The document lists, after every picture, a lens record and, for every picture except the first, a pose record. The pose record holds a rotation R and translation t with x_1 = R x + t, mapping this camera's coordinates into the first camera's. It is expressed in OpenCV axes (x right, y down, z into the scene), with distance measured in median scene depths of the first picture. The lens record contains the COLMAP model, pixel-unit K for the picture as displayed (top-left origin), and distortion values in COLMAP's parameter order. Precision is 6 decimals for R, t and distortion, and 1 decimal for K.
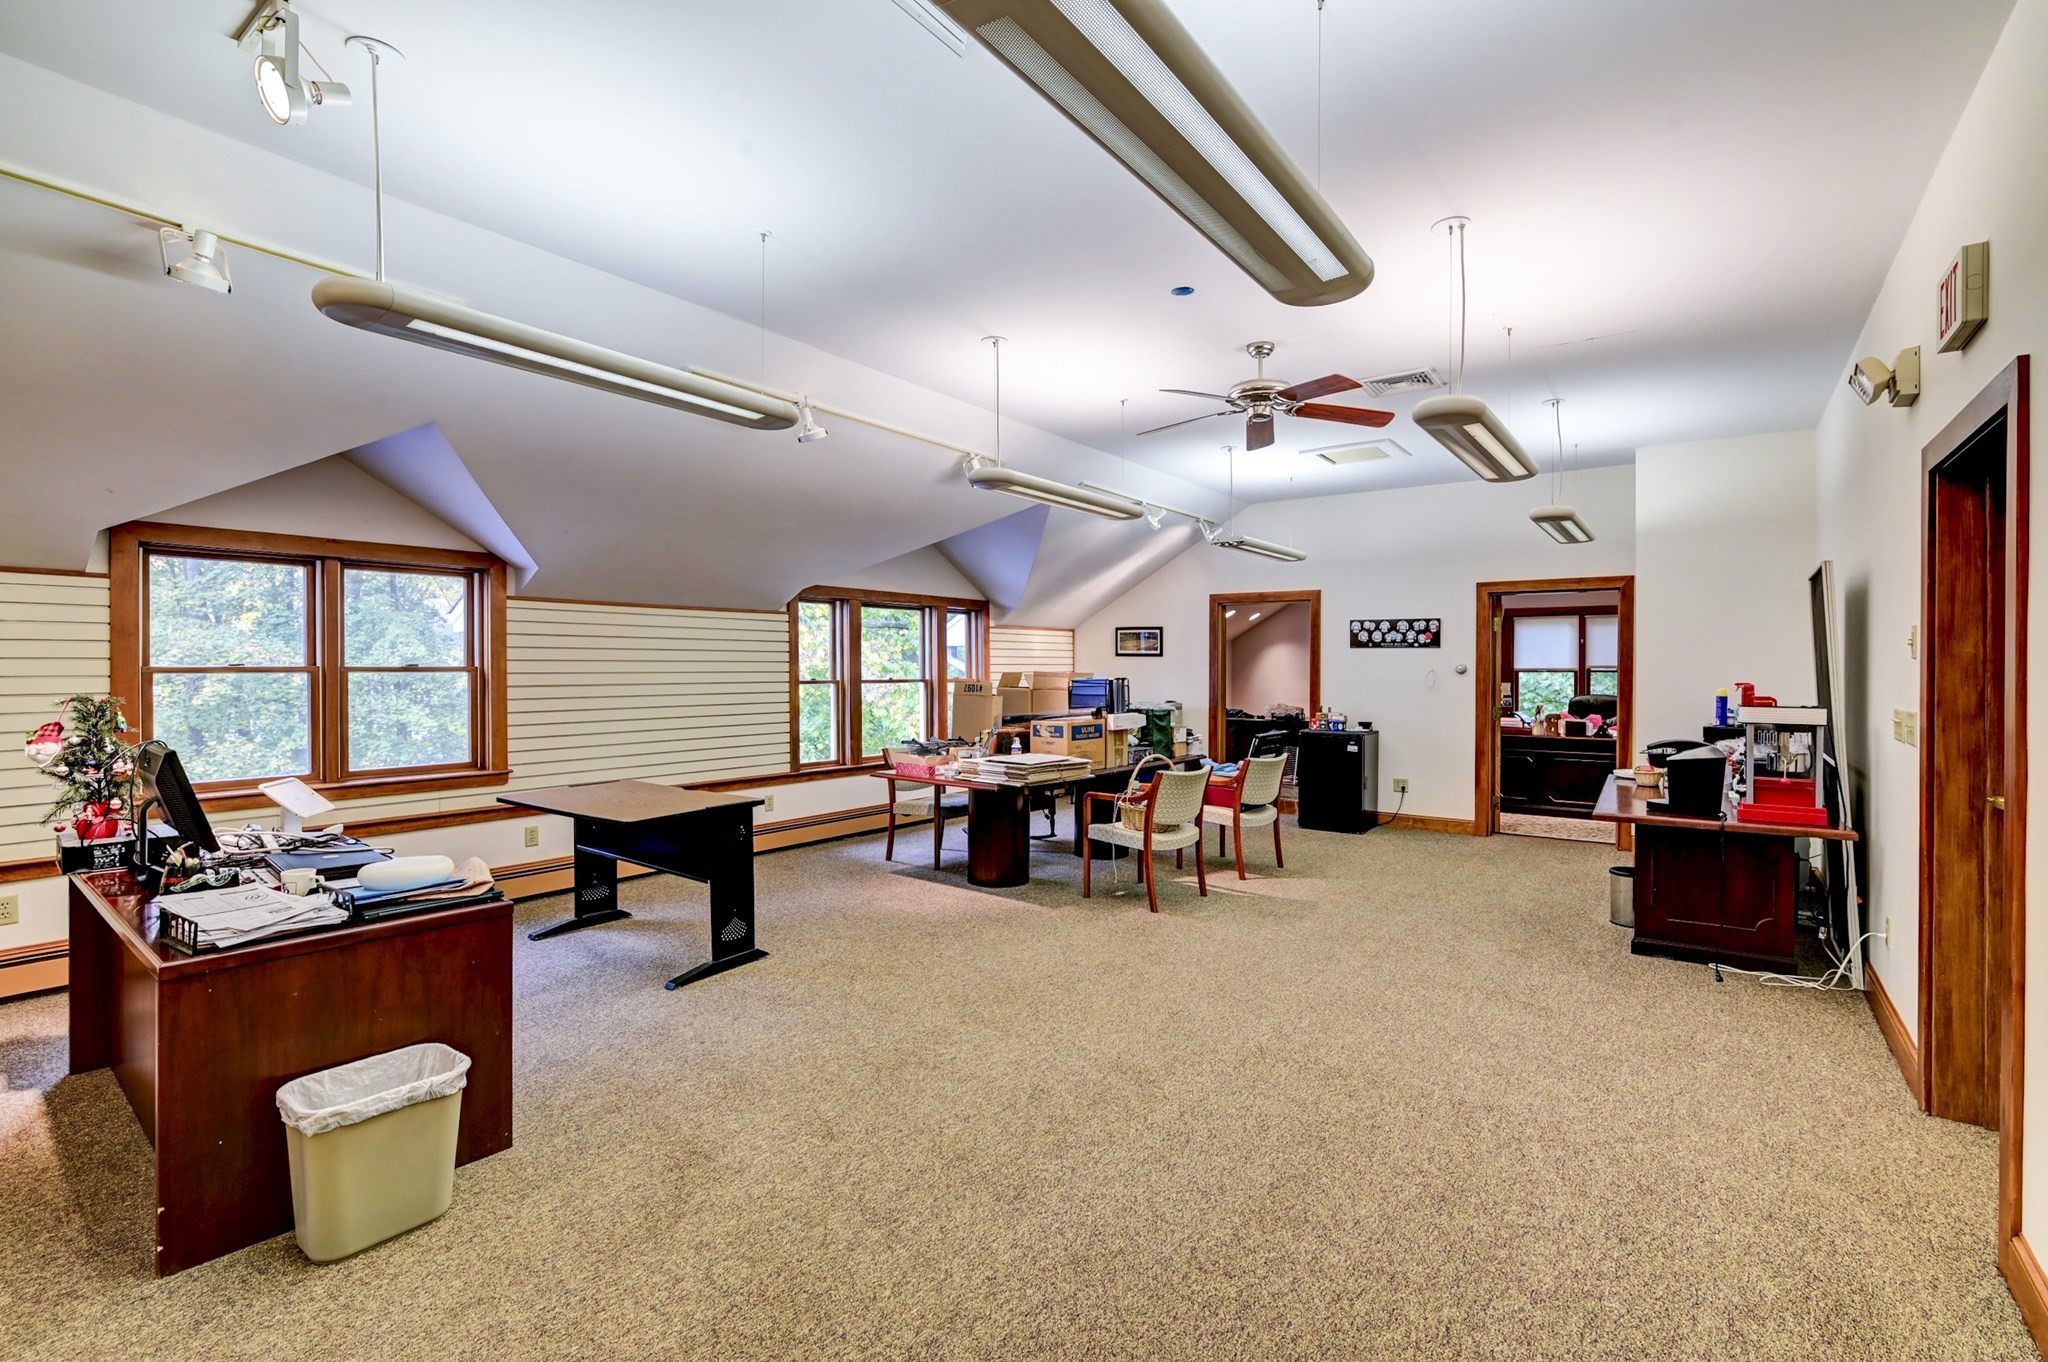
lens RADIAL K [[925.2, 0, 1026.7], [0, 925.2, 671.9], [0, 0, 1]] dist [-0.004100, 0.000903]
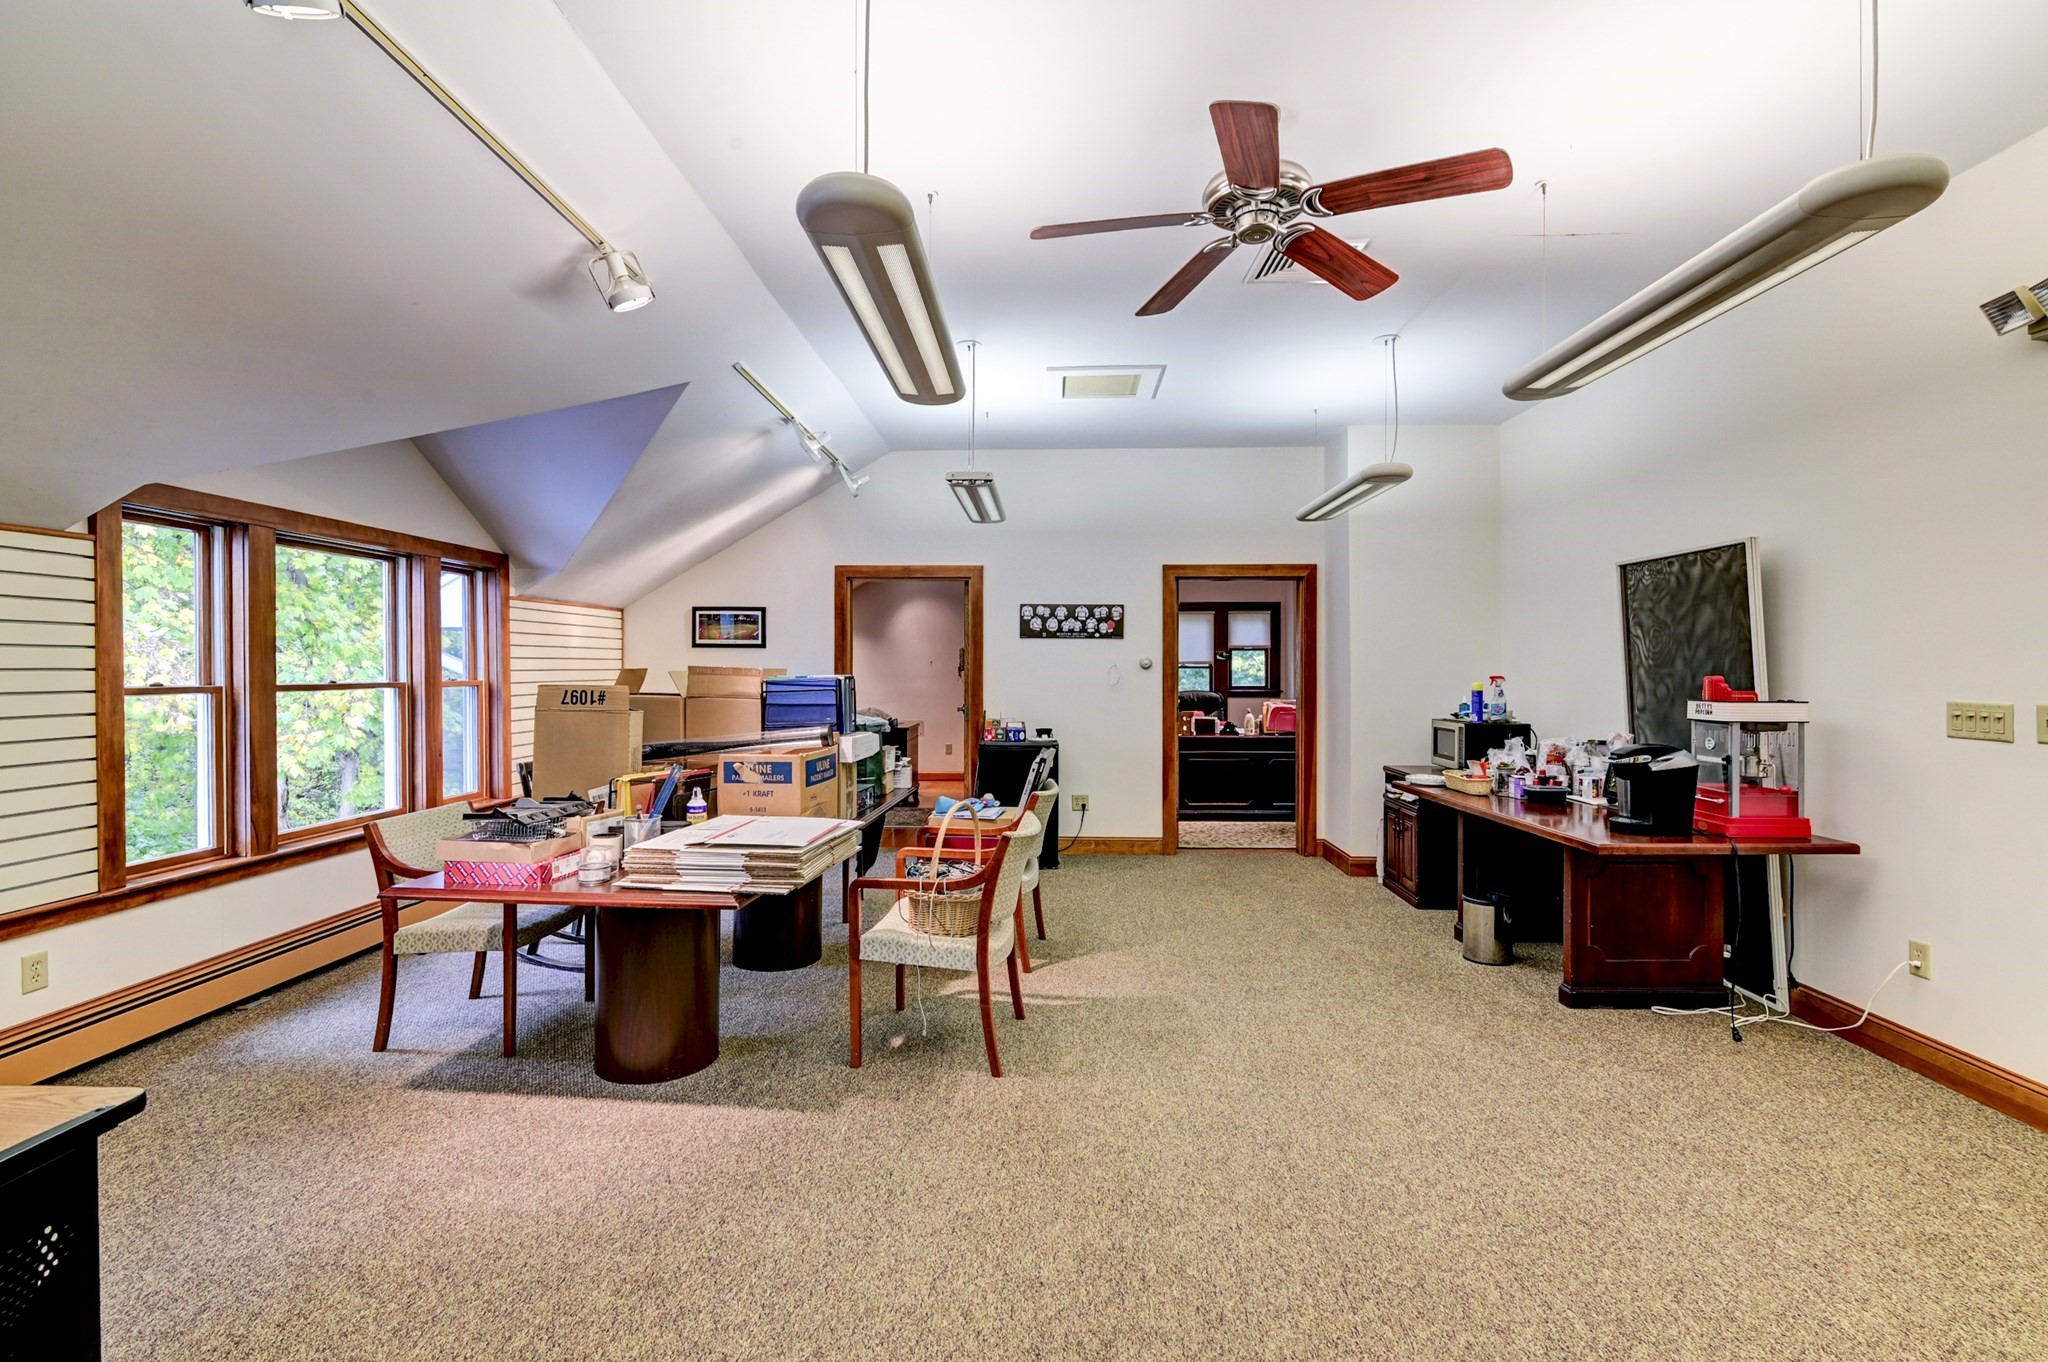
lens RADIAL K [[936.6, 0, 1002.8], [0, 936.6, 665.9], [0, 0, 1]] dist [-0.002977, -0.000447]
pose [[0.835379, -0.001784, 0.549672, -0.124380], [0.005614, 0.999970, -0.005286, 0.002913], [-0.549646, 0.007501, 0.835364, 0.340868]]
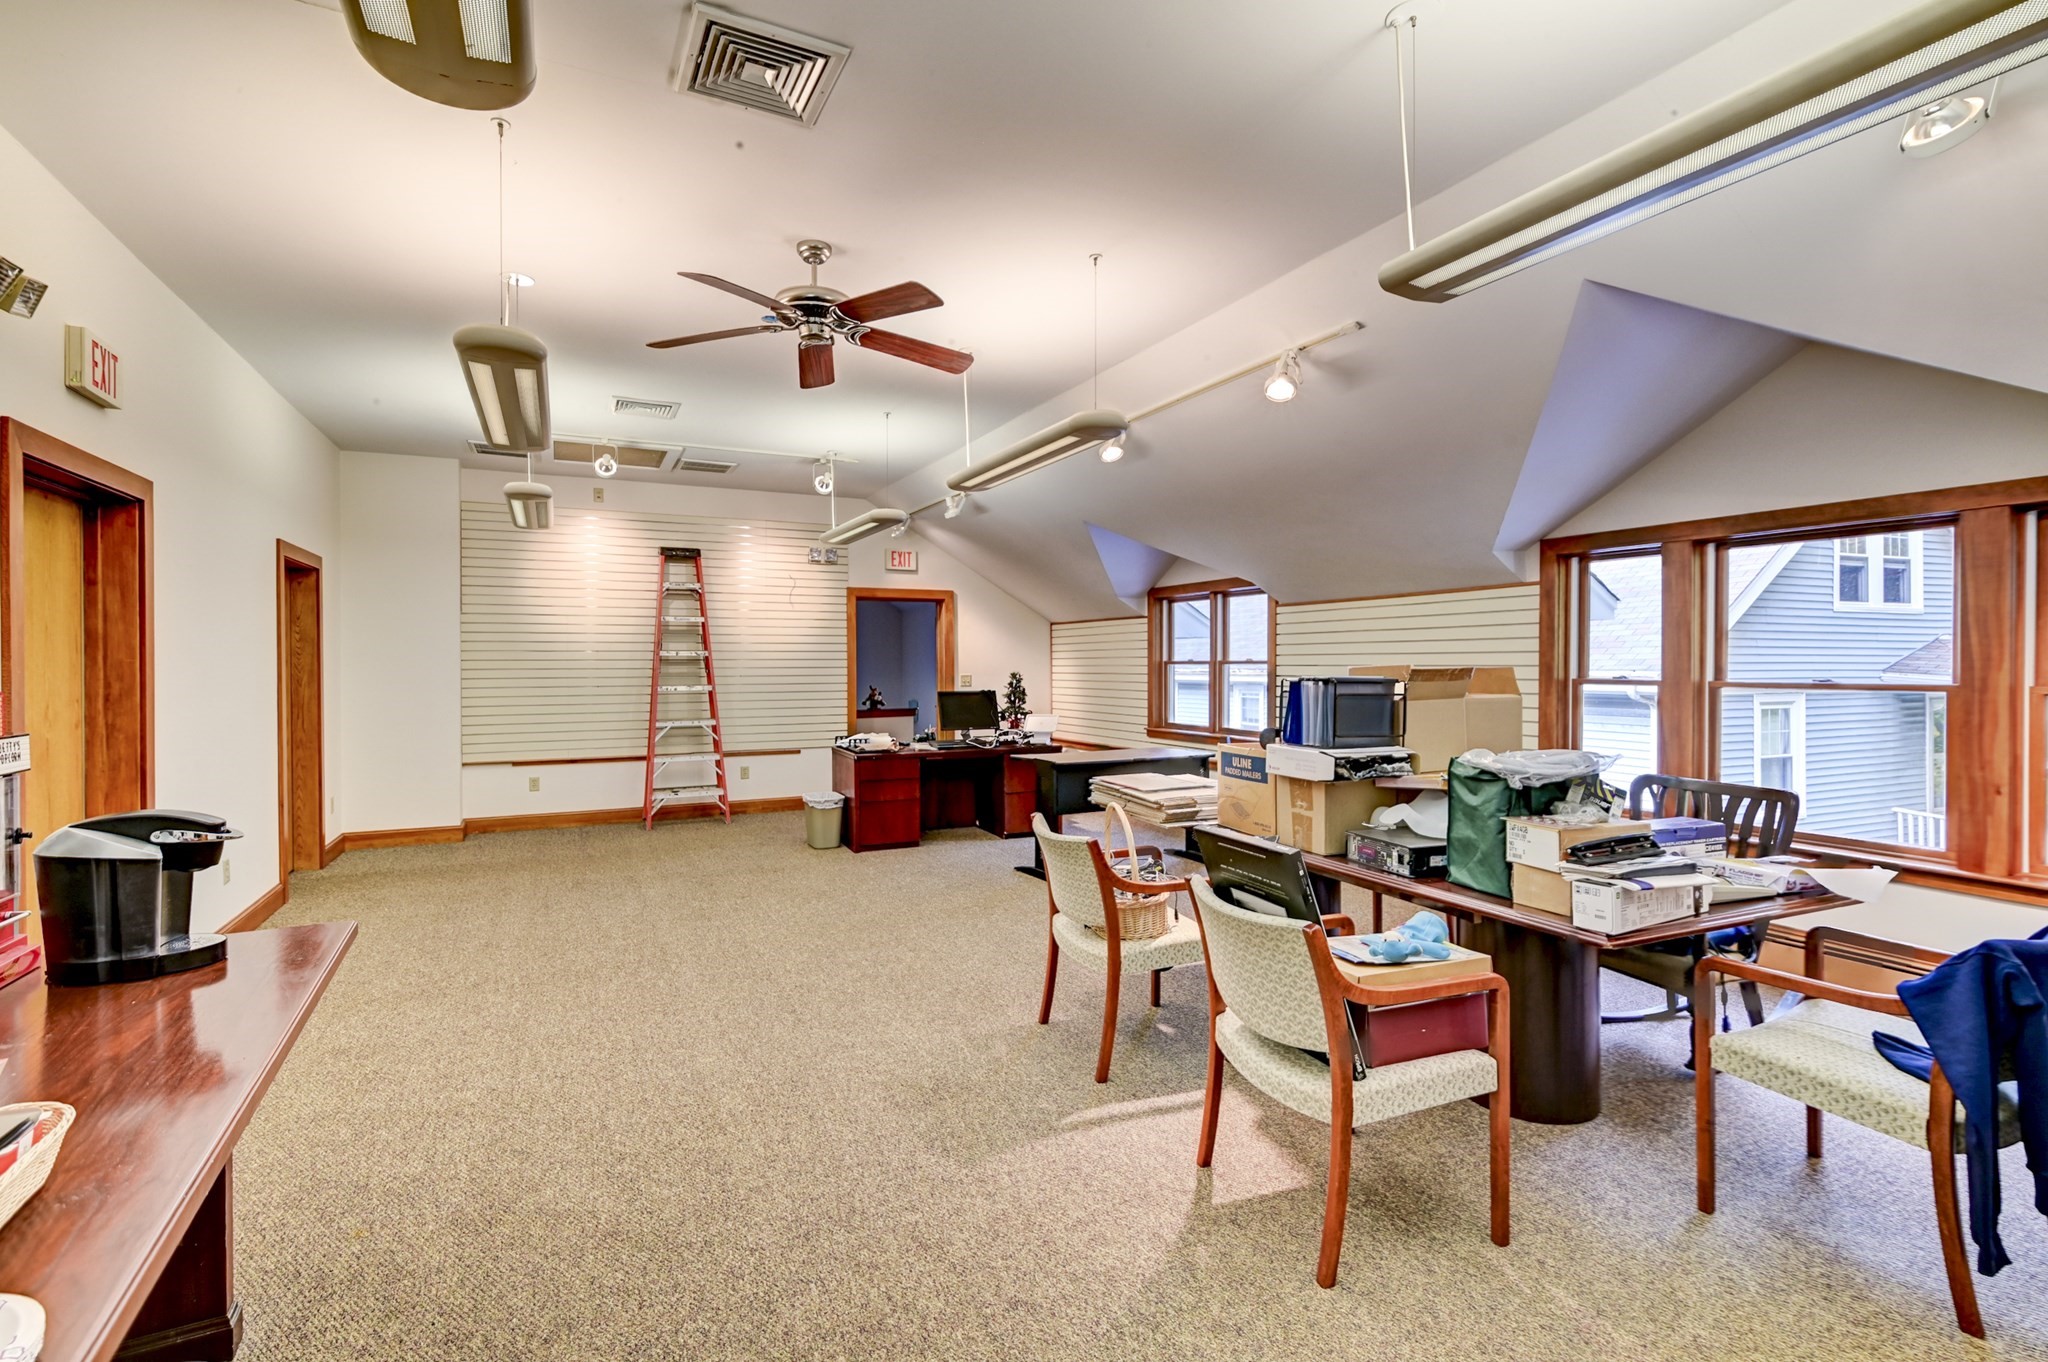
lens RADIAL K [[926.8, 0, 1019.6], [0, 926.8, 674.3], [0, 0, 1]] dist [-0.002012, 0.000241]
pose [[-0.459259, 0.009478, -0.888252, 0.502633], [-0.003503, 0.999916, 0.012481, -0.000844], [0.888295, 0.008844, -0.459187, 0.875808]]
